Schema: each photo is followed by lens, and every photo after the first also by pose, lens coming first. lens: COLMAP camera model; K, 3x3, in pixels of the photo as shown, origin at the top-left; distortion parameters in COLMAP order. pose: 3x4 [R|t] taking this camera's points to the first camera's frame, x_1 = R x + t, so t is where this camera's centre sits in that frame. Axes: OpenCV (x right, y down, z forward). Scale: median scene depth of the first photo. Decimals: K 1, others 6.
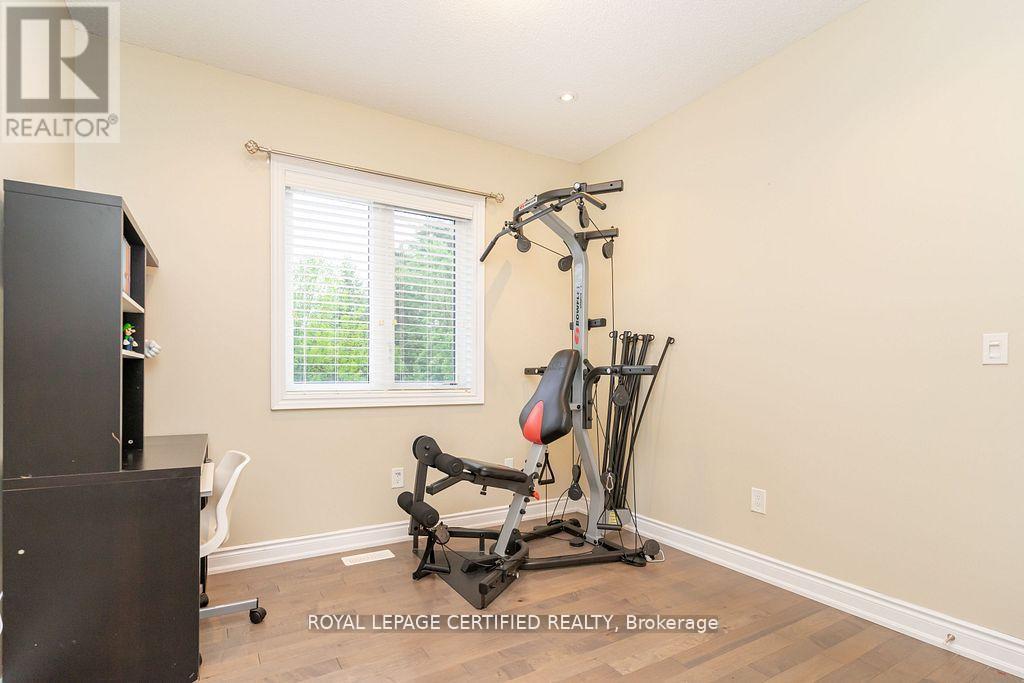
lens RADIAL K [[509.9, 0, 512.6], [0, 509.9, 377.1], [0, 0, 1]] dist [-0.001132, -0.000283]
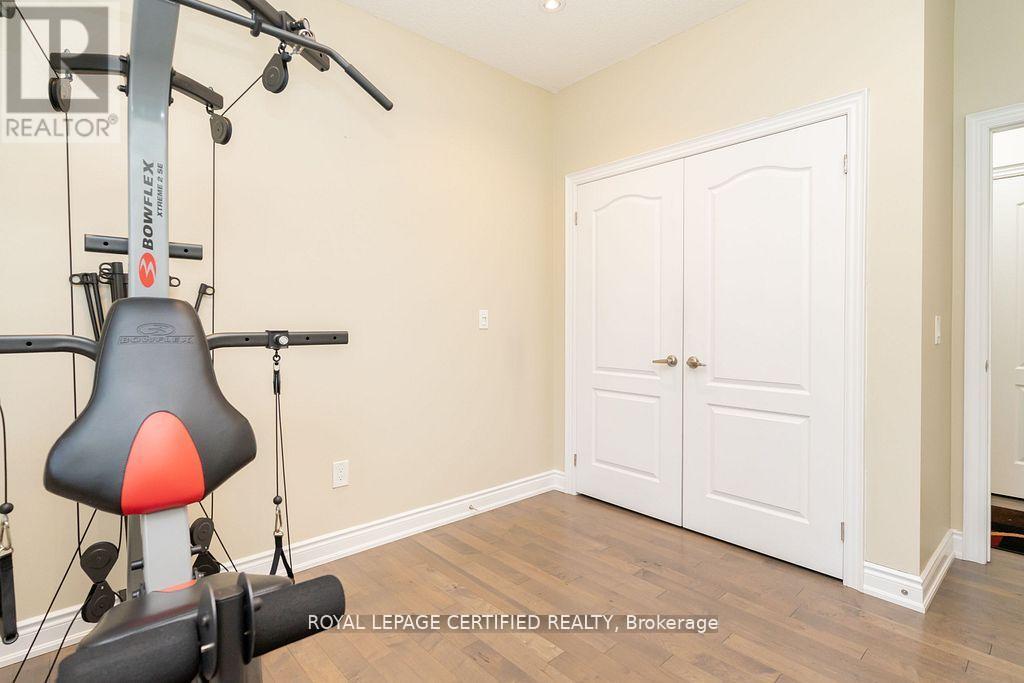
lens RADIAL K [[494.4, 0, 516.2], [0, 494.4, 335.6], [0, 0, 1]] dist [0.001213, 0.000204]
pose [[-0.180729, -0.026896, 0.983165, -0.522407], [0.003940, 0.999598, 0.028070, -0.039434], [-0.983525, 0.008947, -0.180550, 0.960343]]
